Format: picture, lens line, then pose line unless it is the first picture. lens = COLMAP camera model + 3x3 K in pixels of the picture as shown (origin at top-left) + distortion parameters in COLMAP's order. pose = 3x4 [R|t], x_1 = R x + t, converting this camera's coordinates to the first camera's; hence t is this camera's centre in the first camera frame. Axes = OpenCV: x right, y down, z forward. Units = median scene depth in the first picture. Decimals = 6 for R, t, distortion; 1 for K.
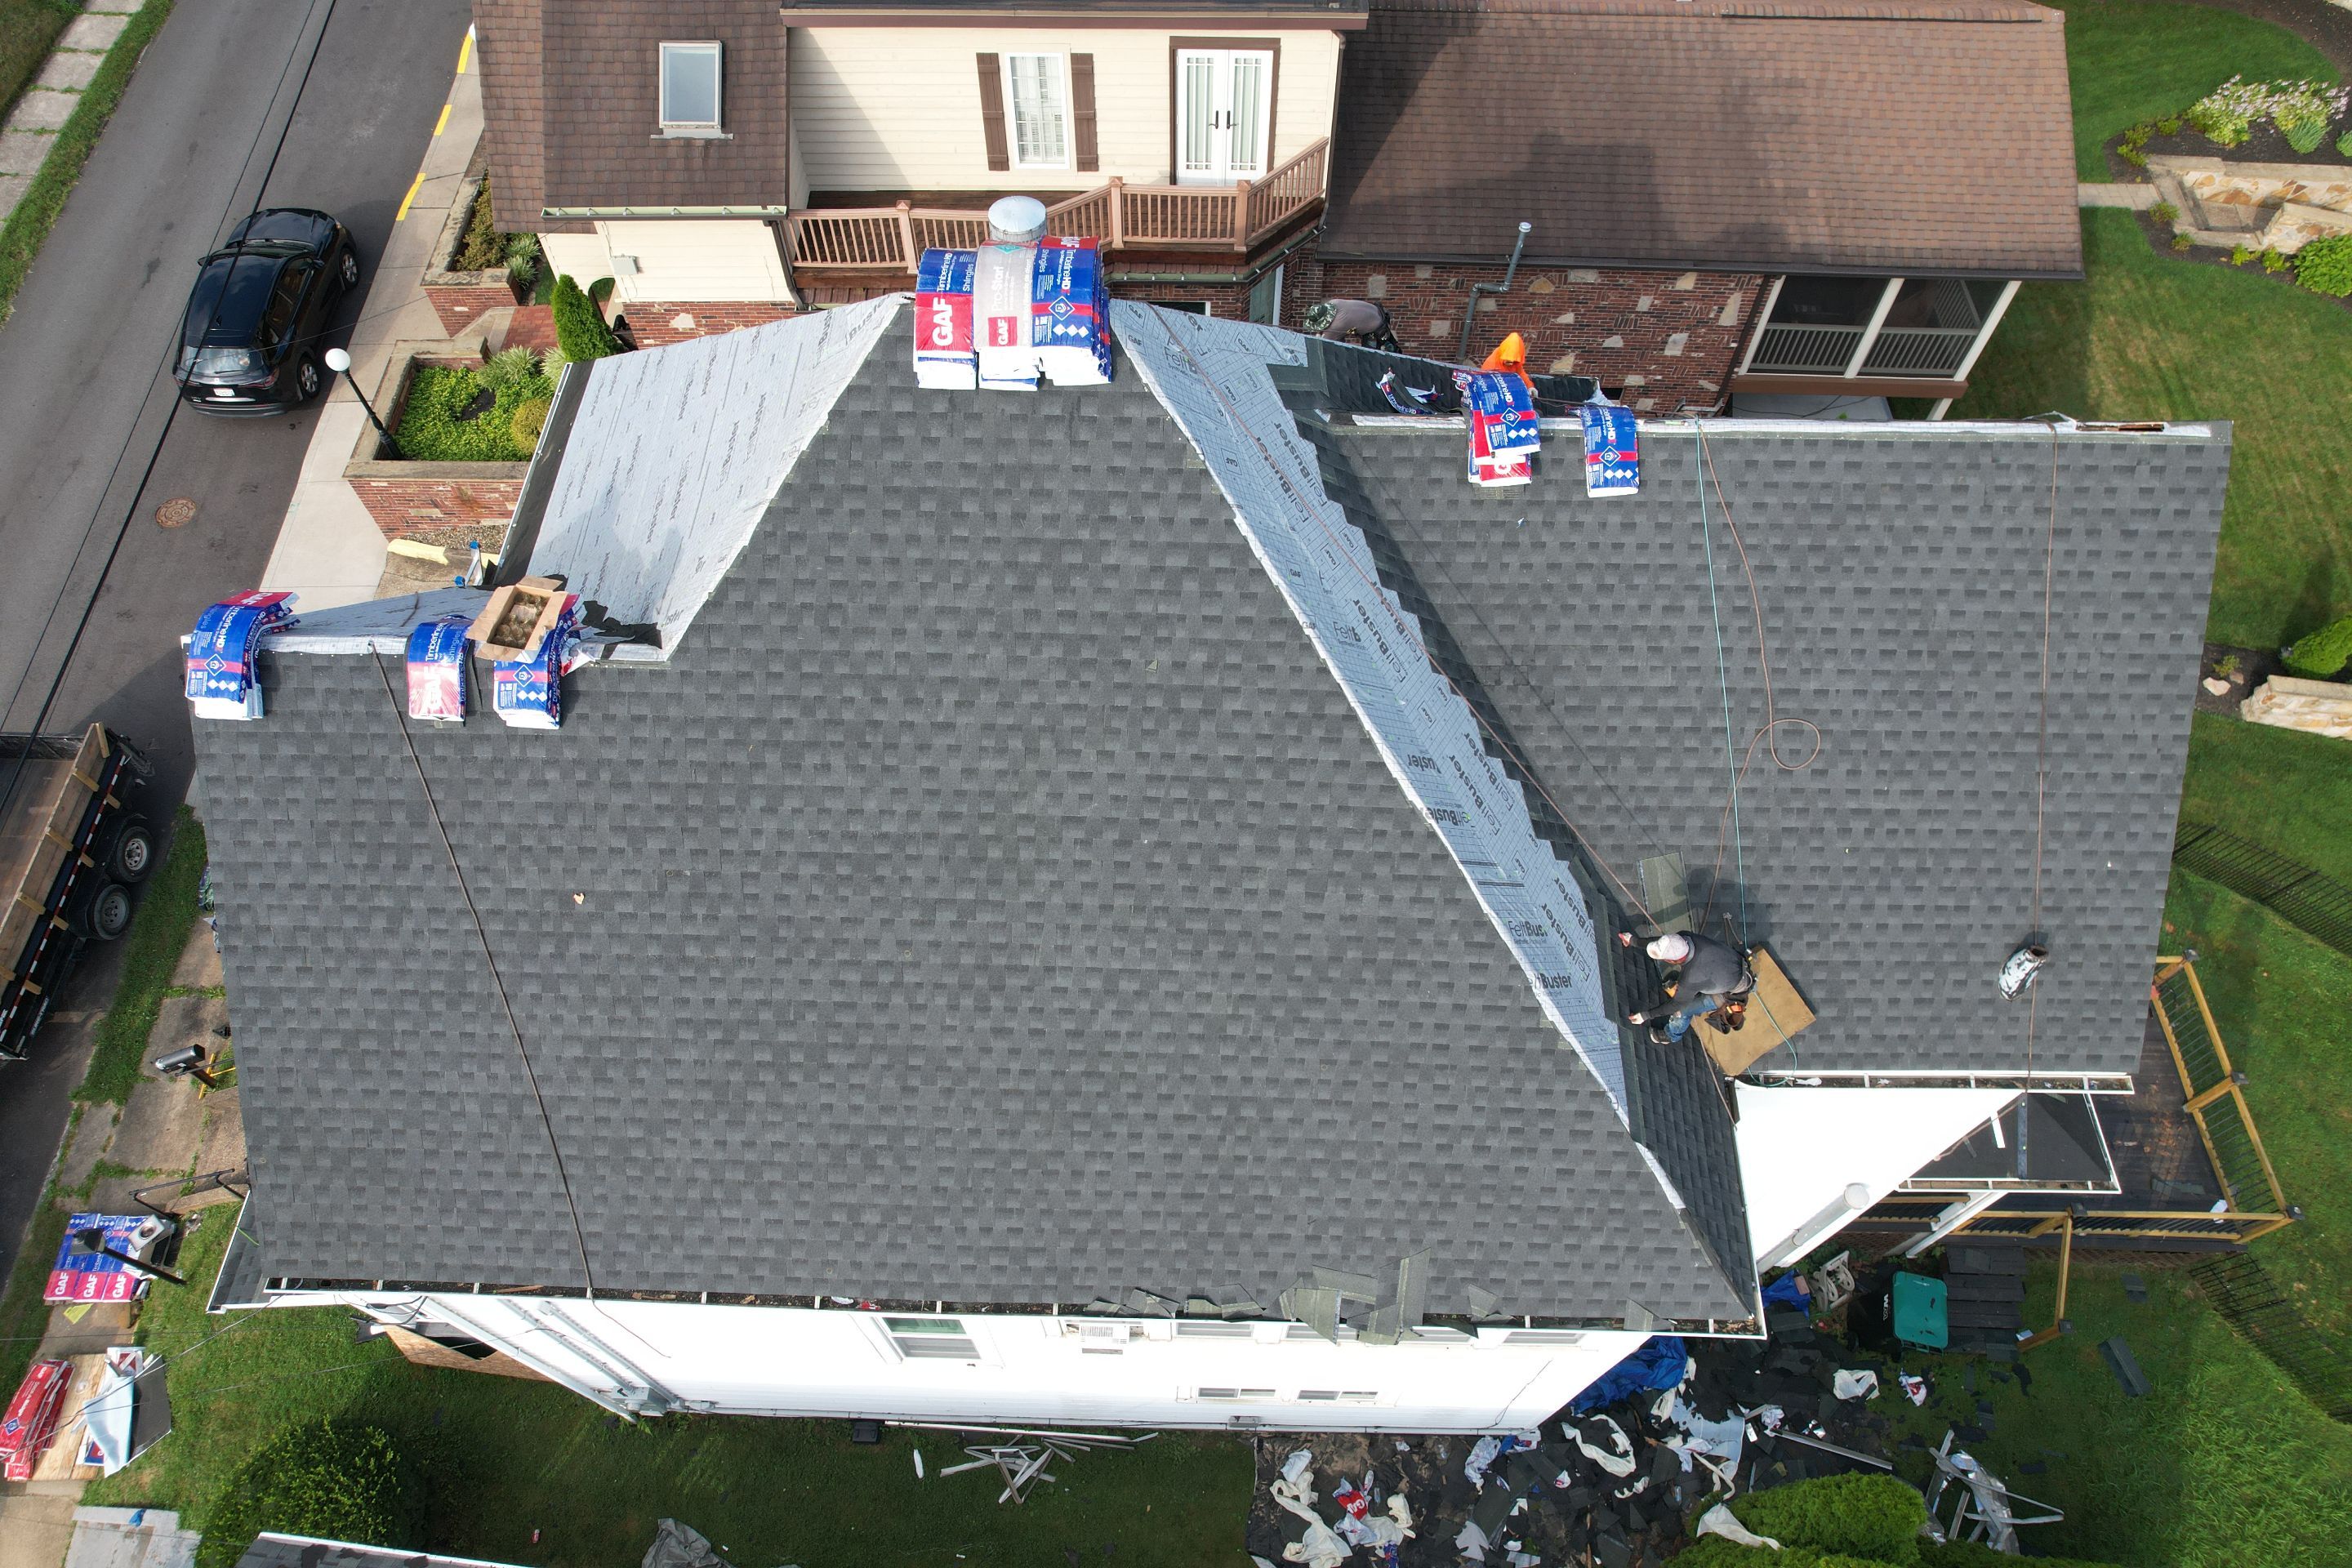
lens RADIAL K [[1506.4, 0, 1183.7], [0, 1506.4, 781.8], [0, 0, 1]] dist [-0.084676, 0.075271]
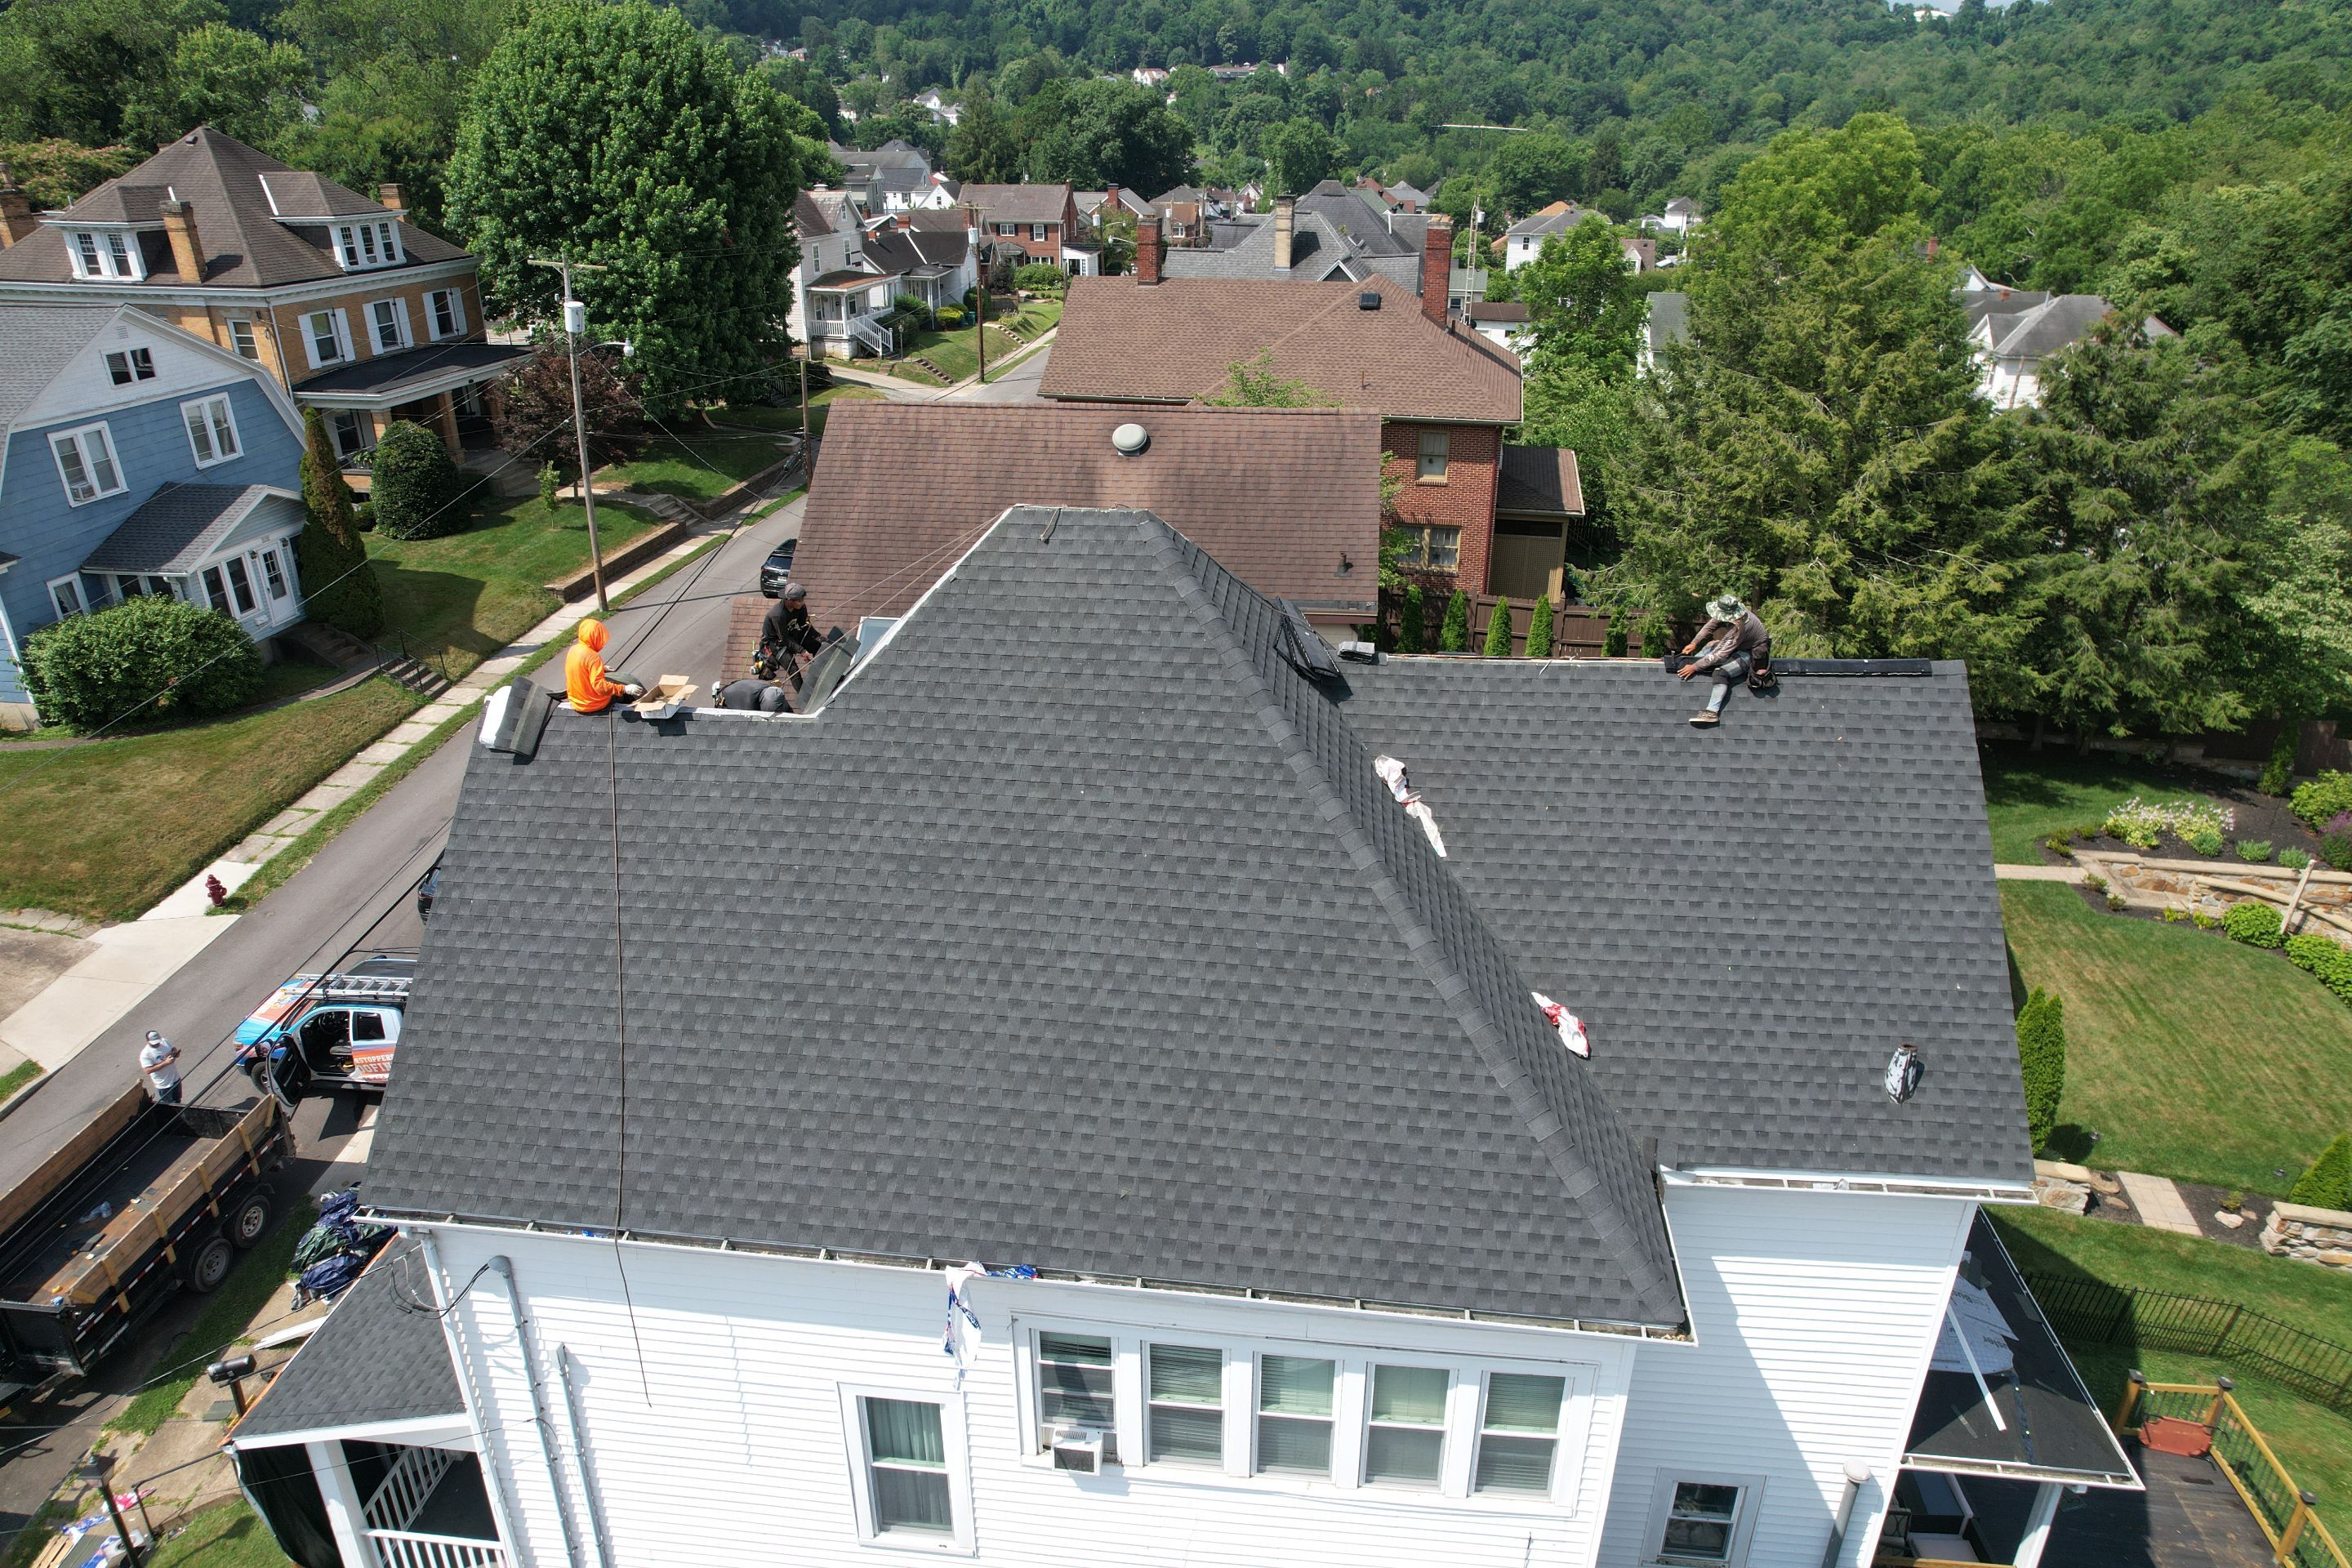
lens RADIAL K [[1506.4, 0, 1183.1], [0, 1506.4, 790.1], [0, 0, 1]] dist [-0.084676, 0.075271]
pose [[0.996602, 0.032948, -0.075491, 0.099377], [-0.069080, 0.833496, -0.548191, 0.673690], [0.044859, 0.551543, 0.832939, -0.114496]]
